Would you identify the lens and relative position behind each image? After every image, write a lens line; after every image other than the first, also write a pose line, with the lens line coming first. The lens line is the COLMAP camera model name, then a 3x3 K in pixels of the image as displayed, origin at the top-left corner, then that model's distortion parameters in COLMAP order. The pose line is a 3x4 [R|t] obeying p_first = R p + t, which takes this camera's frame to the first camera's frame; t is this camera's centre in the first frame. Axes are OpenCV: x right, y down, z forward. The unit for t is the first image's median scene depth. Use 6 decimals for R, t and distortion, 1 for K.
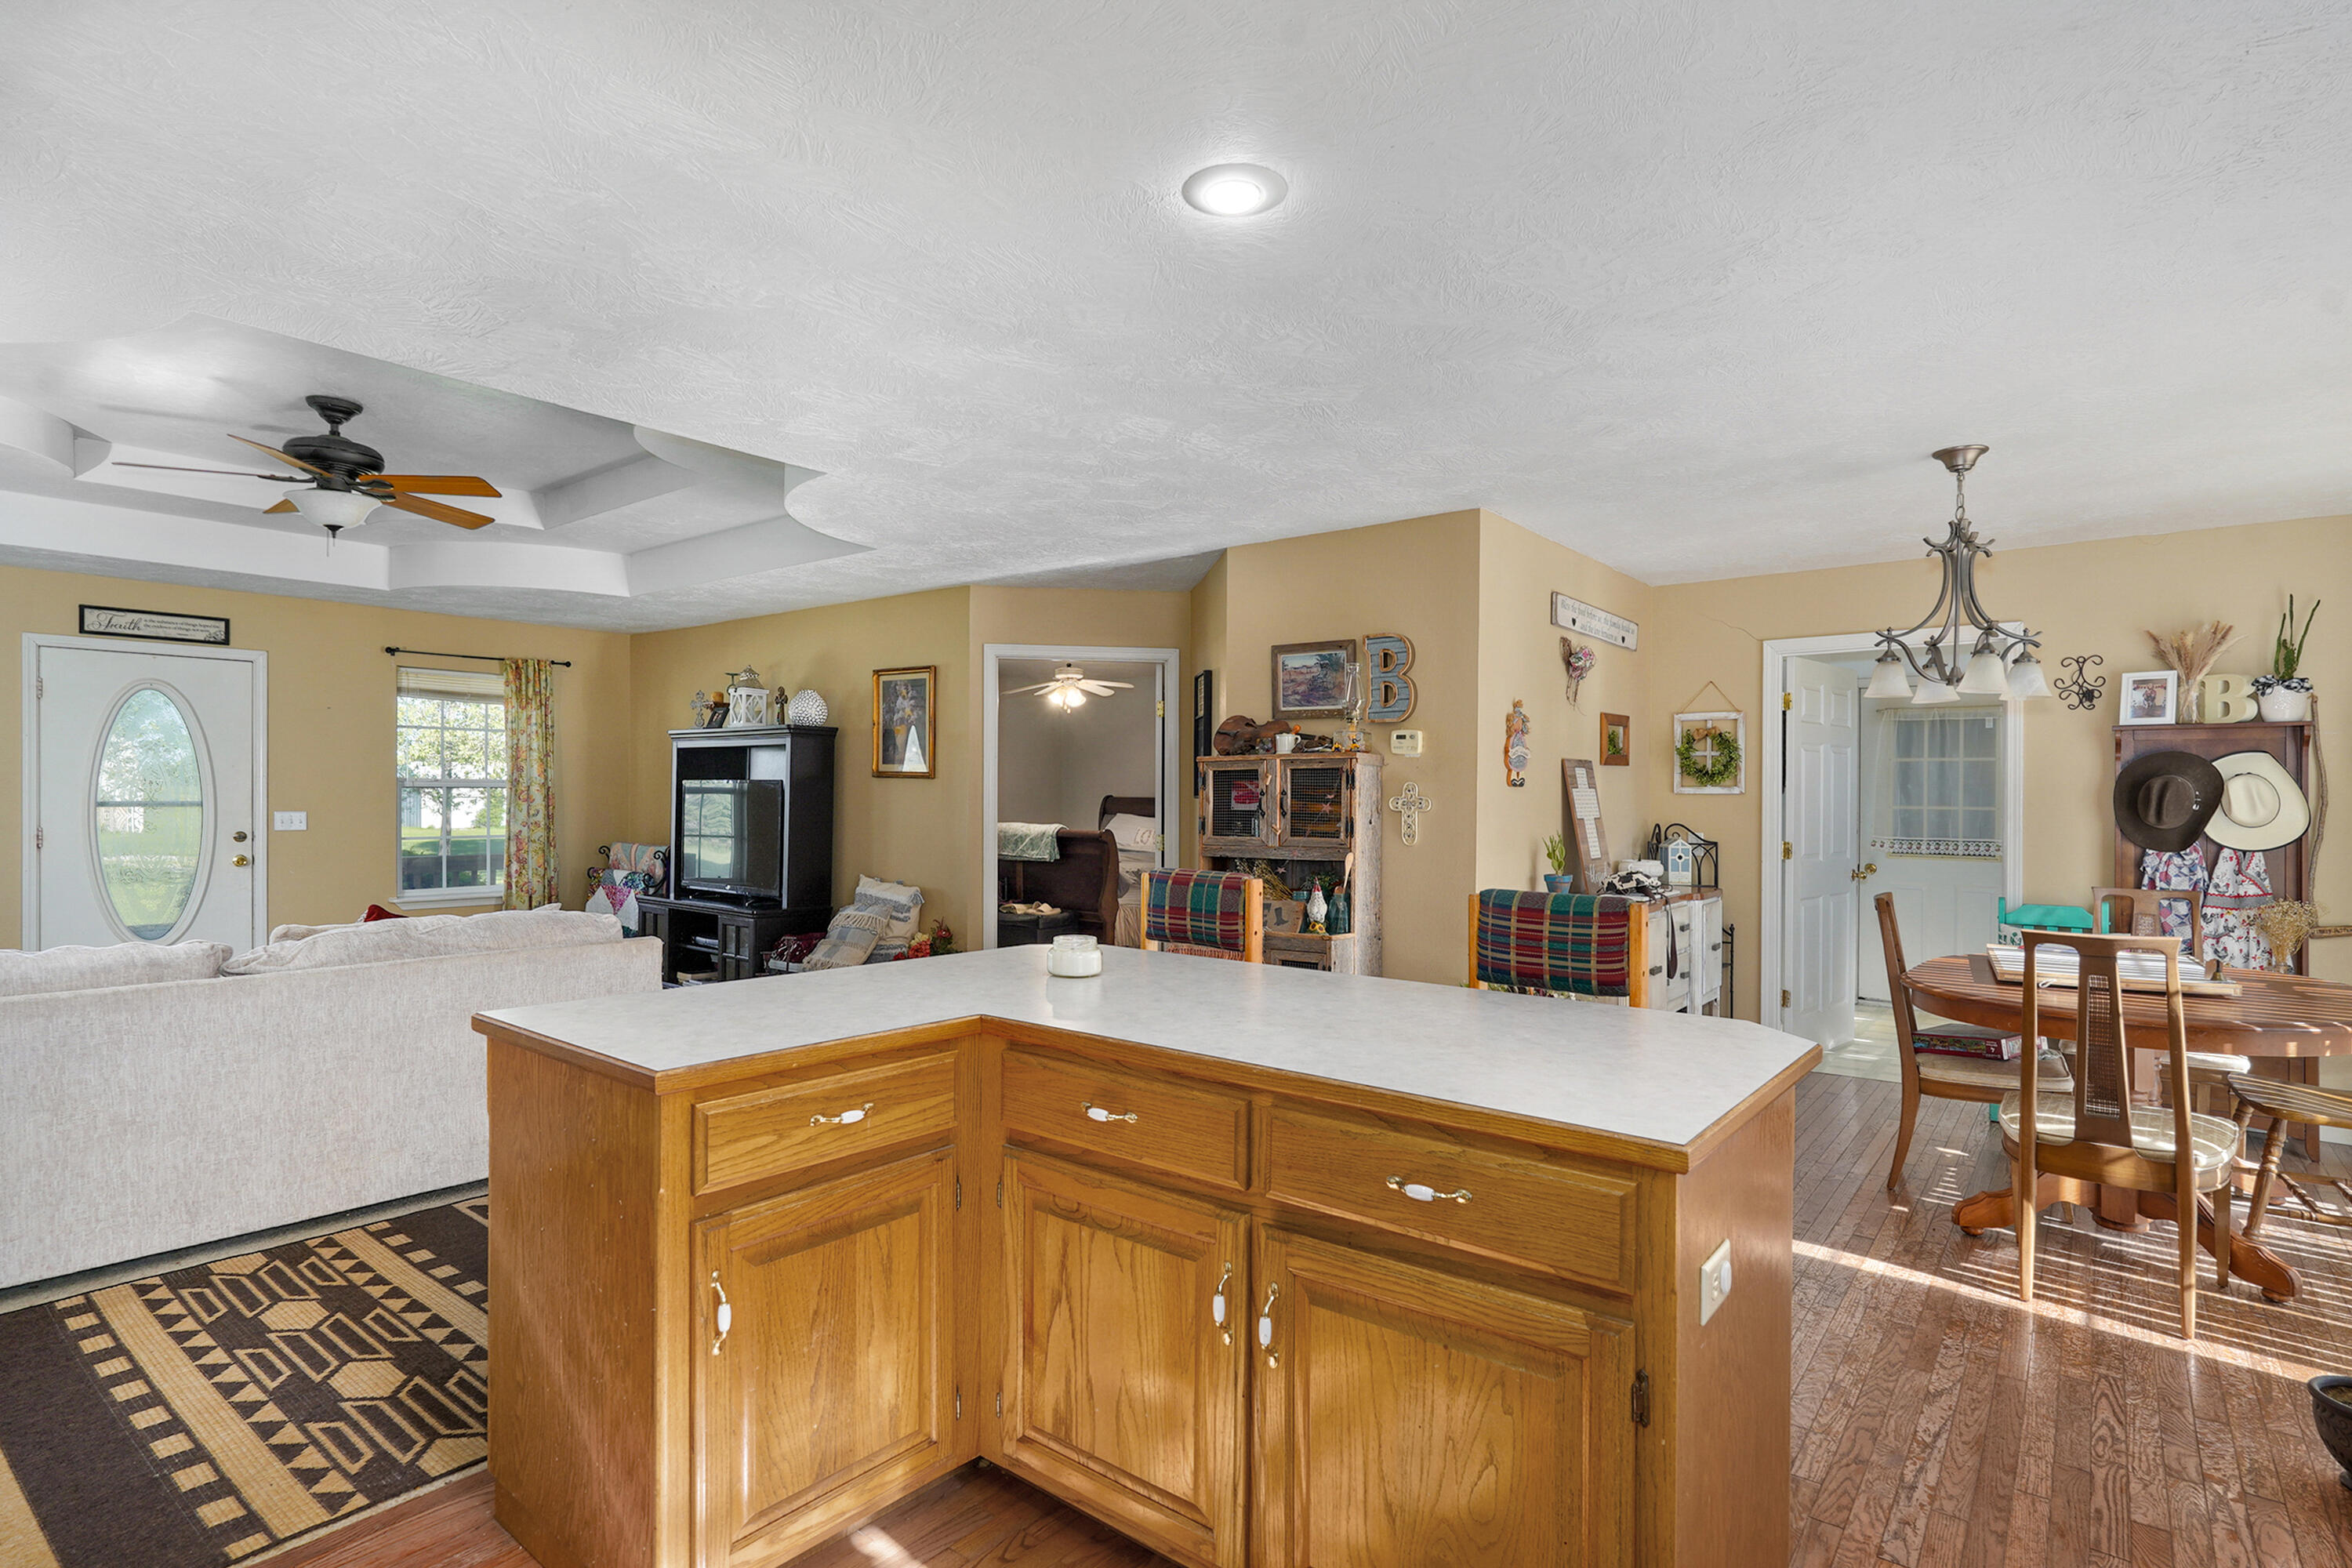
lens RADIAL K [[1197.0, 0, 1182.4], [0, 1197.0, 795.6], [0, 0, 1]] dist [-0.006906, 0.006564]
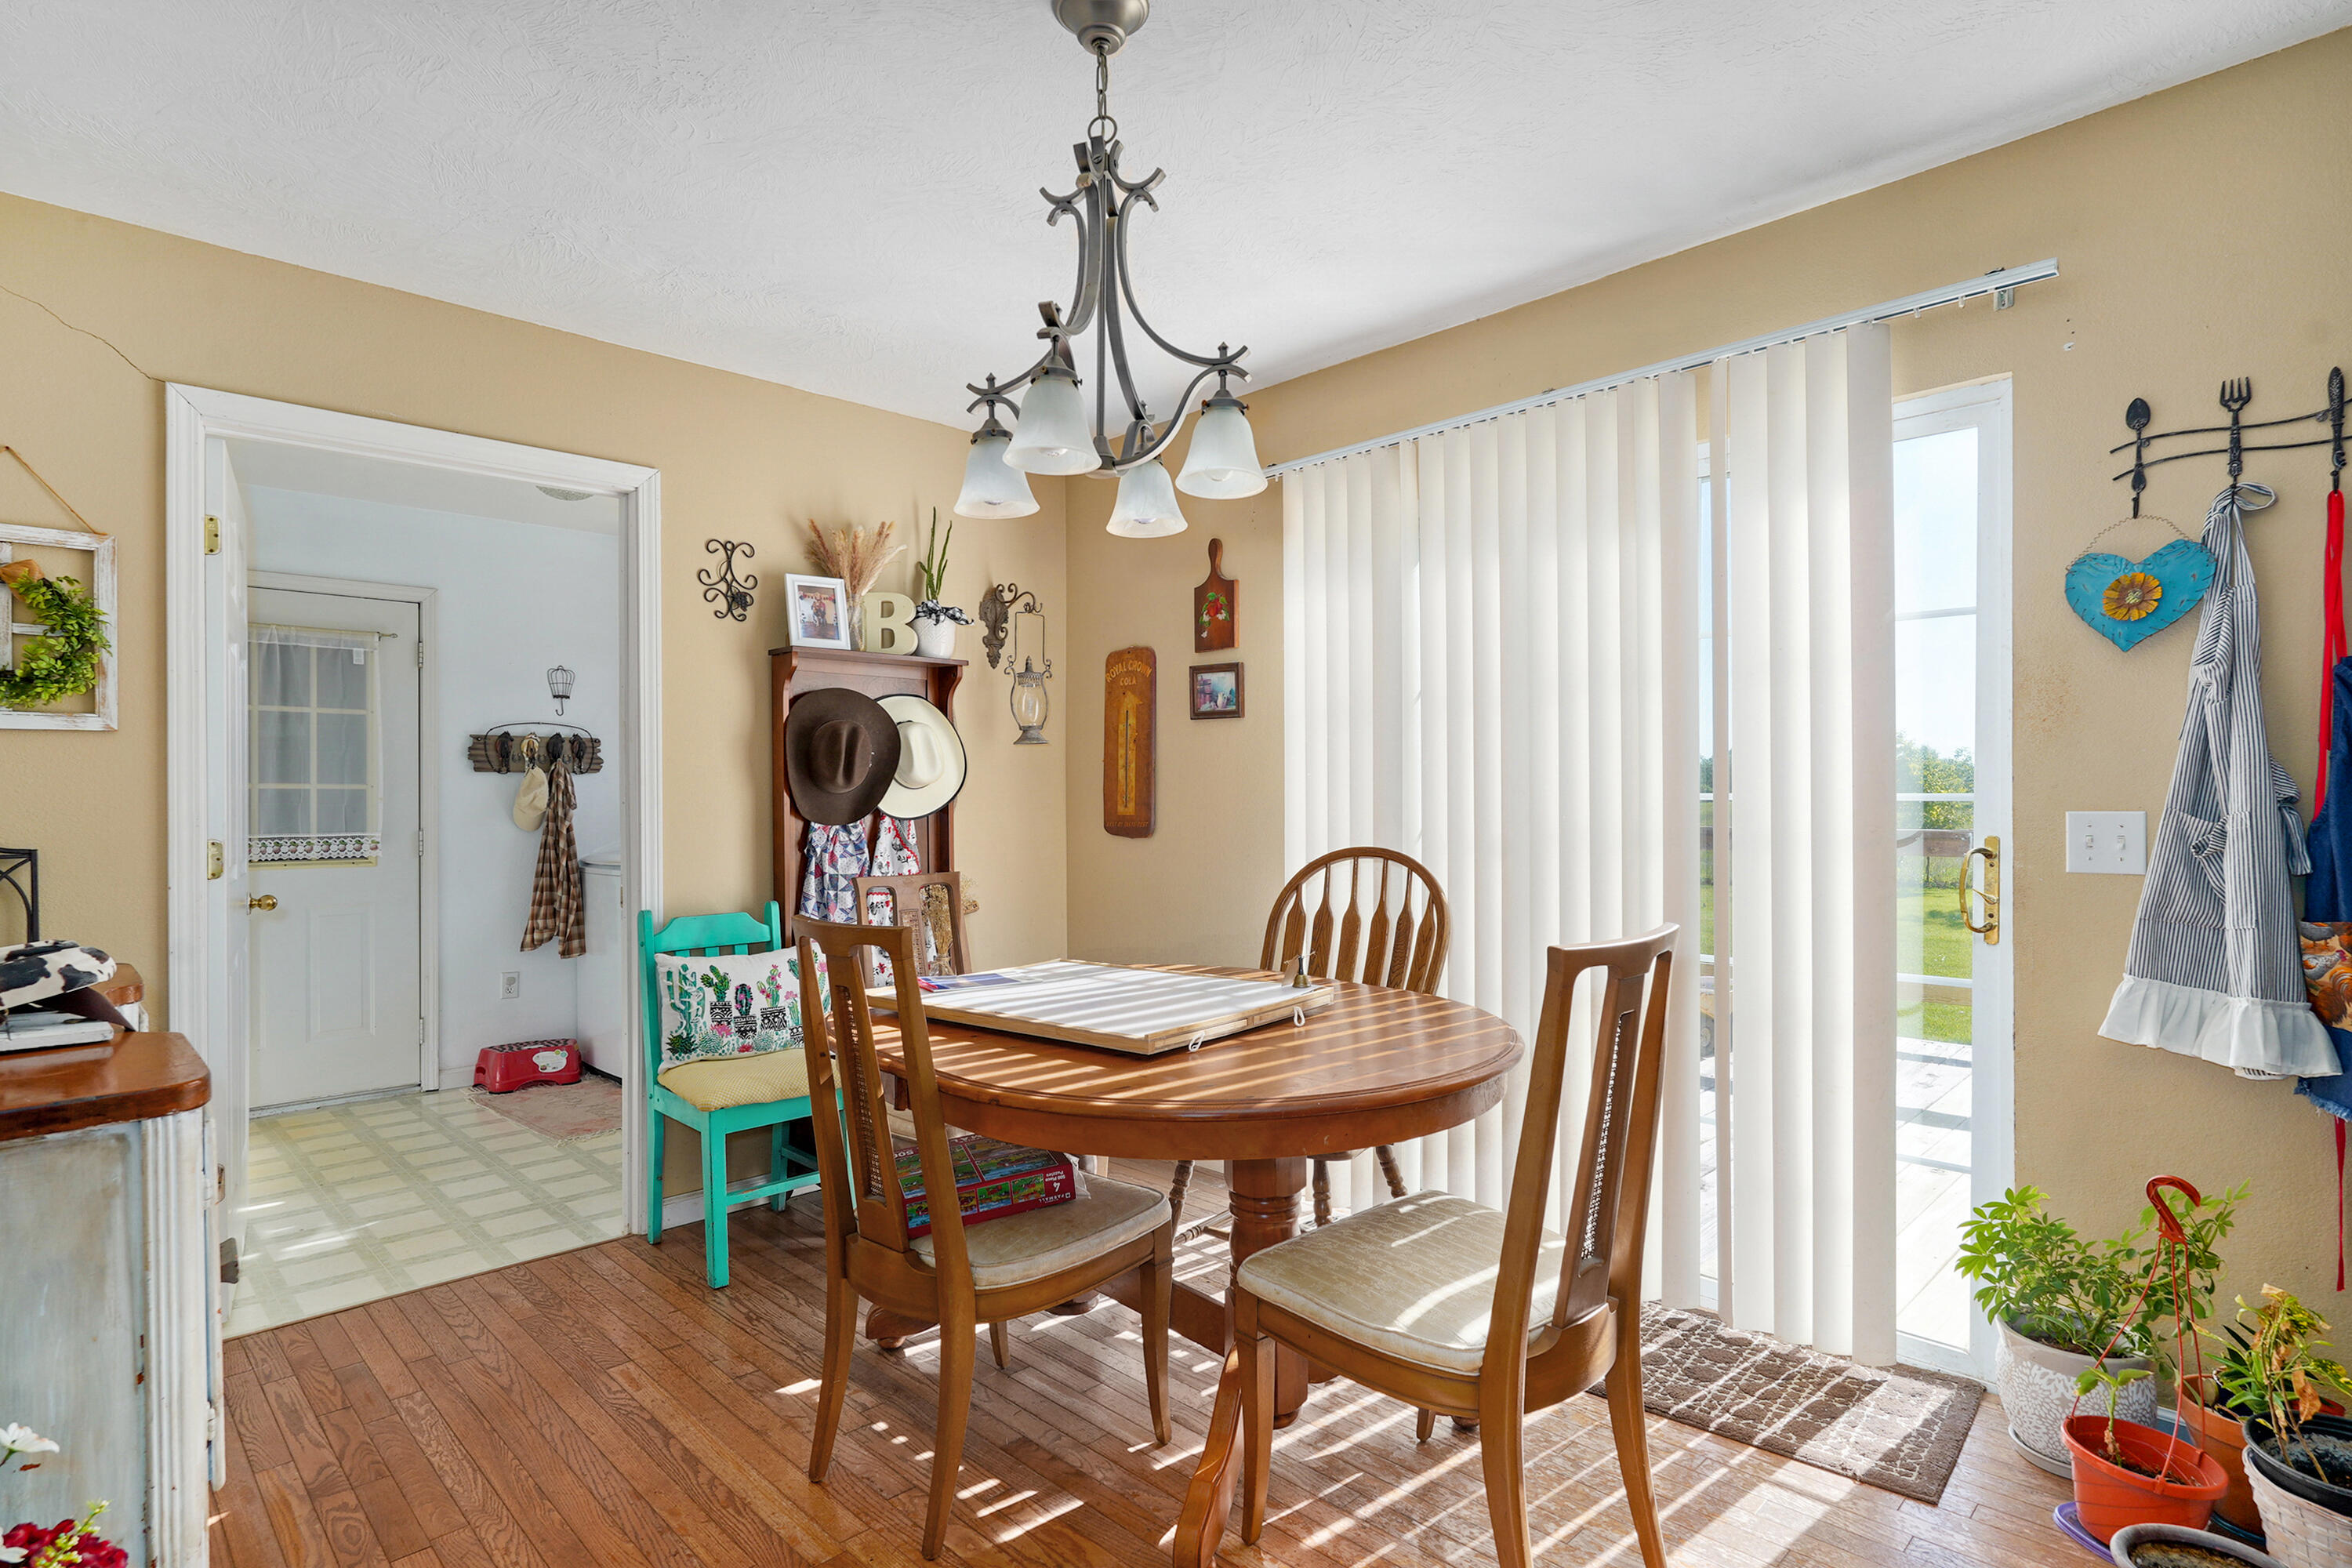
lens RADIAL K [[1186.5, 0, 1155.8], [0, 1186.5, 792.8], [0, 0, 1]] dist [-0.005037, 0.000881]
pose [[0.136342, -0.001205, 0.990661, 0.122585], [0.013317, 0.999911, -0.000617, 0.029207], [-0.990572, 0.013277, 0.136346, 0.672696]]
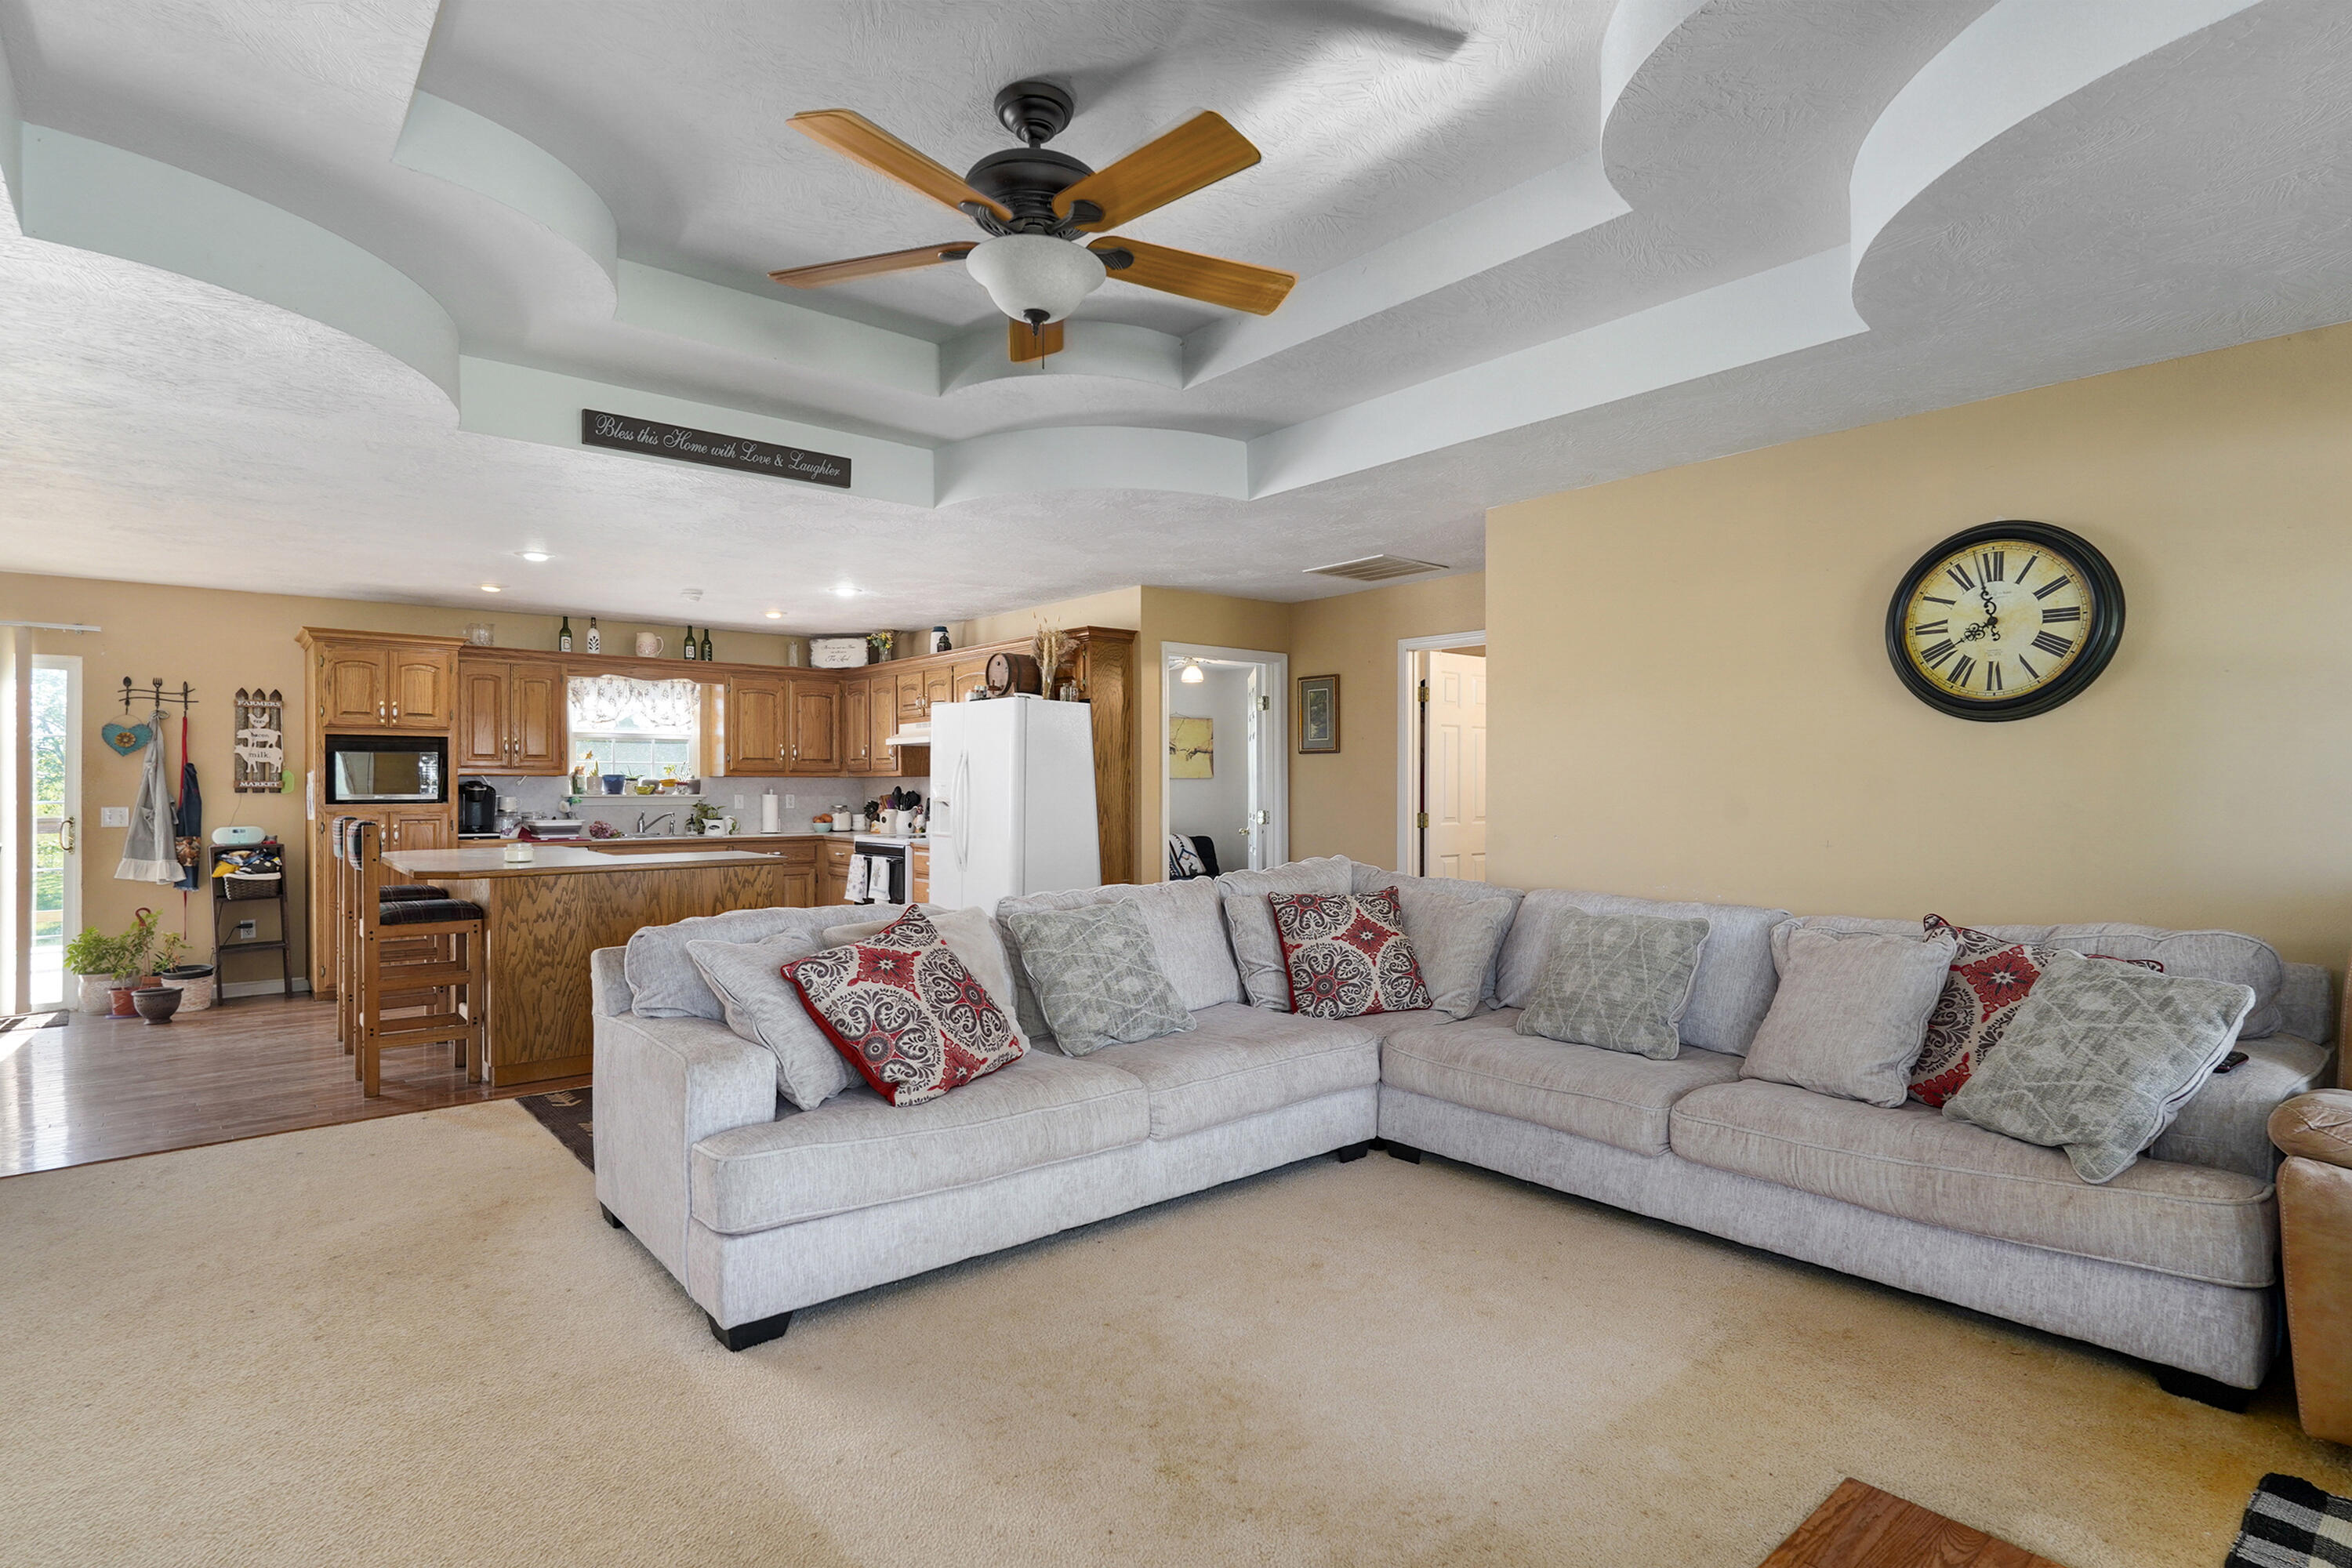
lens RADIAL K [[1197.0, 0, 1155.8], [0, 1197.0, 798.6], [0, 0, 1]] dist [-0.006906, 0.006564]
pose [[-0.977707, -0.010343, 0.209719, -0.834572], [-0.007204, 0.999850, 0.015726, 0.001560], [-0.209850, 0.013865, -0.977635, 1.461310]]
